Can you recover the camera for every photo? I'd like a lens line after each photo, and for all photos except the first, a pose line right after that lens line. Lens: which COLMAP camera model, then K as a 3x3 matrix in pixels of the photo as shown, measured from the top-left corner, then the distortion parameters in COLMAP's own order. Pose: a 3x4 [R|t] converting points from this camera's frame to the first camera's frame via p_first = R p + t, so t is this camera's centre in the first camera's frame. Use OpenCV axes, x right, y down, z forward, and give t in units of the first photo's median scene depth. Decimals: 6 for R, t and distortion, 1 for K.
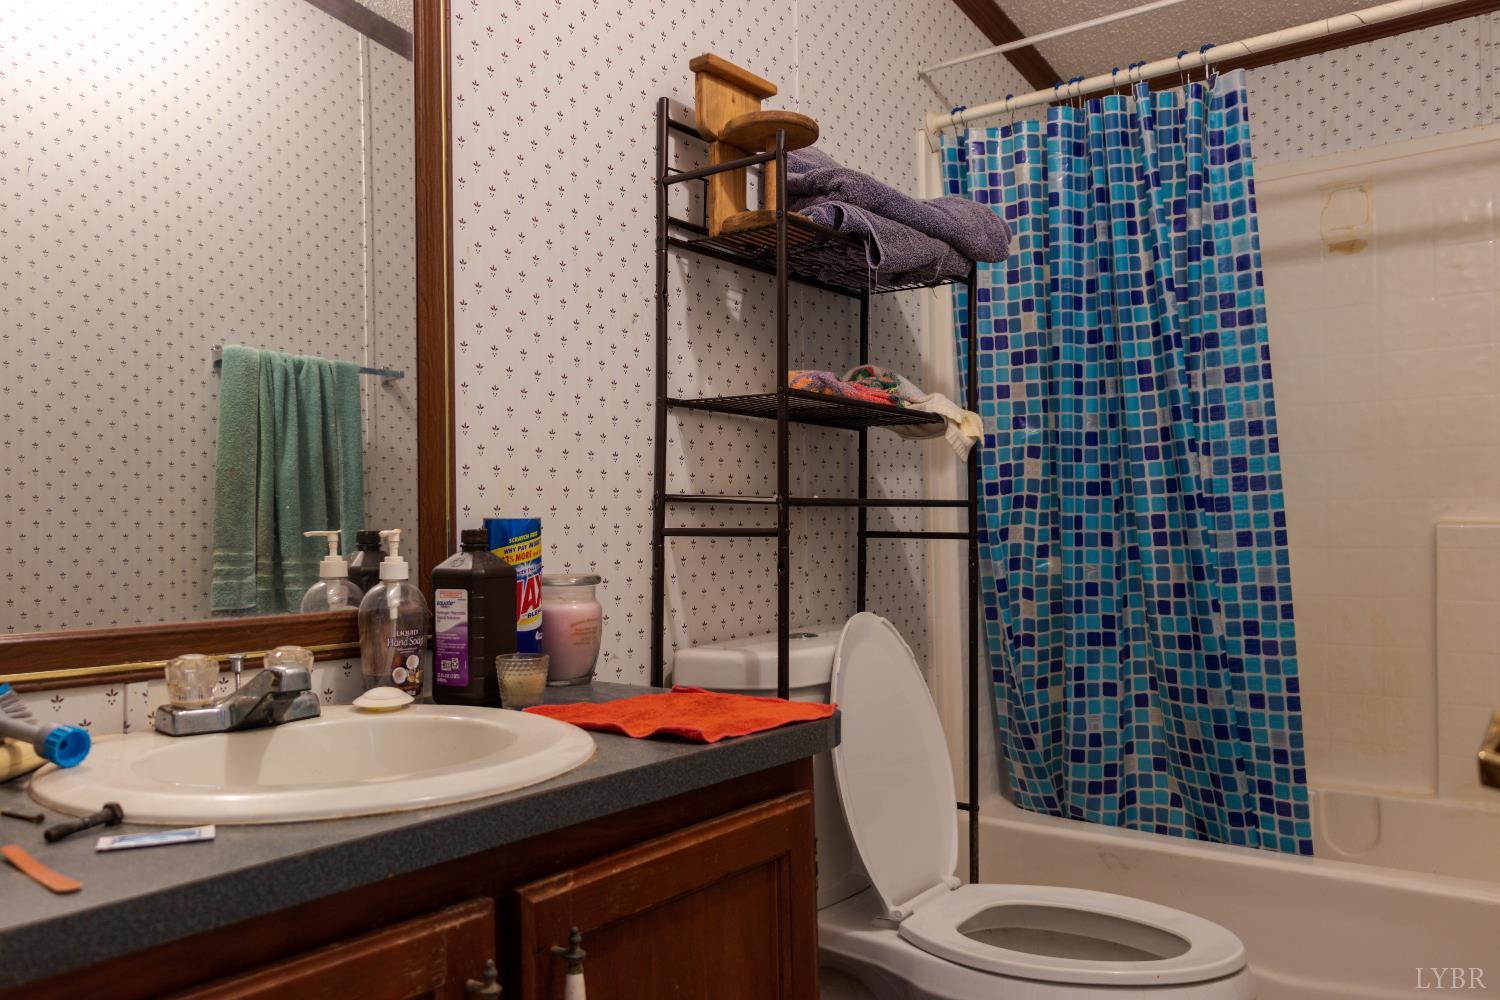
lens RADIAL K [[1209.2, 0, 741.6], [0, 1209.2, 499.8], [0, 0, 1]] dist [-0.003495, 0.005423]
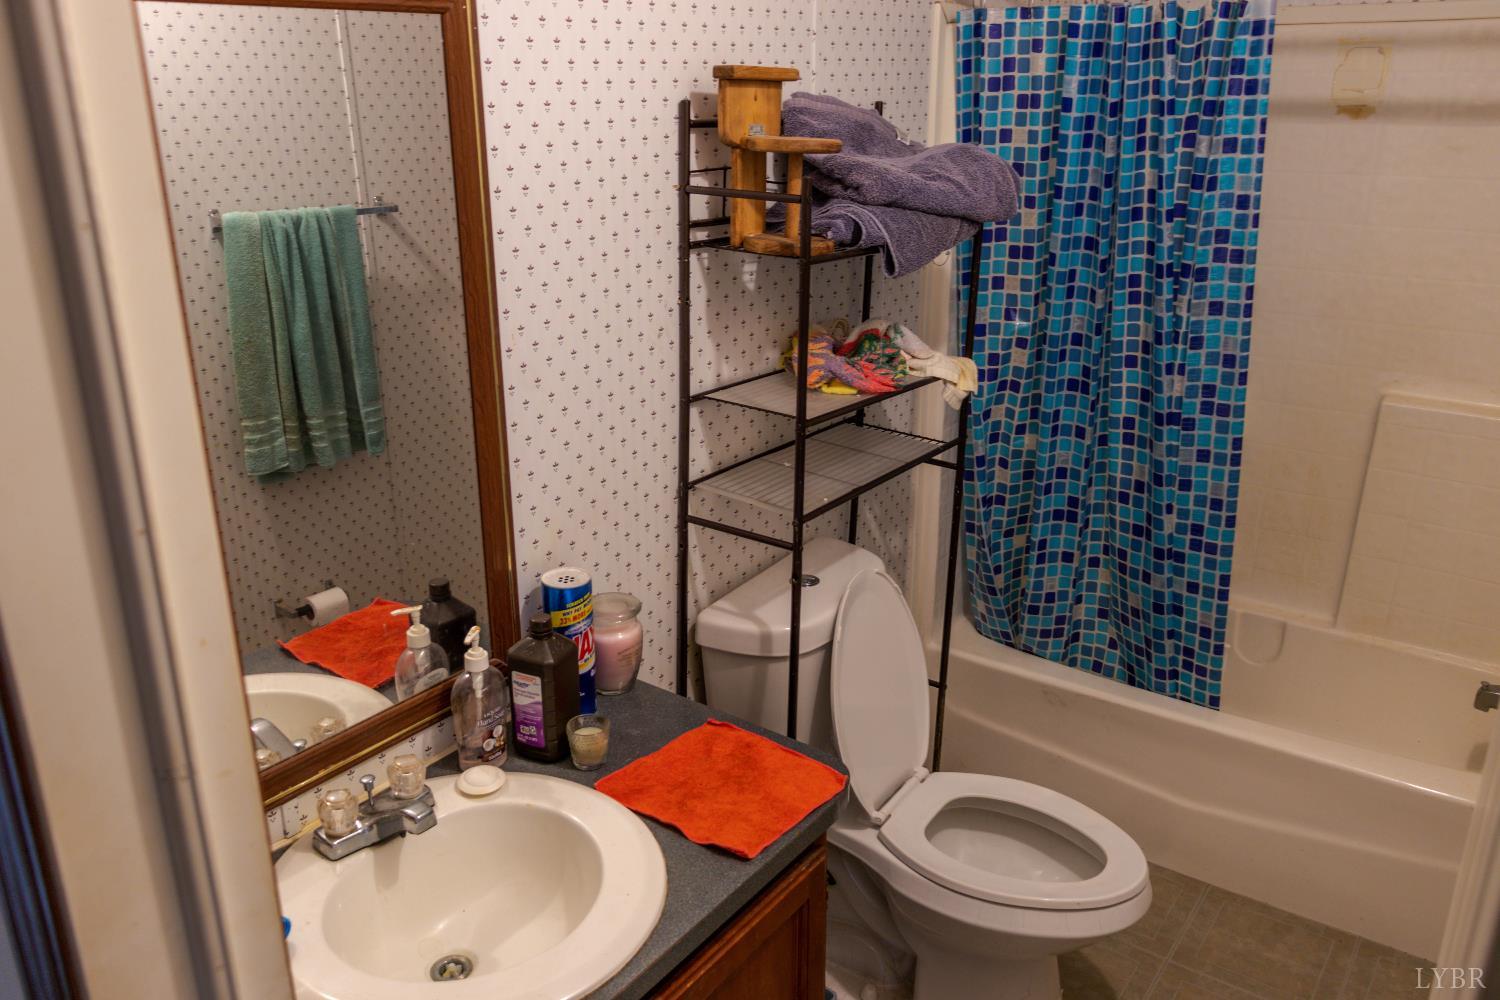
lens RADIAL K [[1215.6, 0, 747.0], [0, 1215.6, 513.0], [0, 0, 1]] dist [-0.000454, -0.003643]
pose [[0.999238, 0.001820, 0.038985, -0.041449], [-0.015890, 0.931332, 0.363823, -0.300678], [-0.035646, -0.364166, 0.930652, -0.035597]]
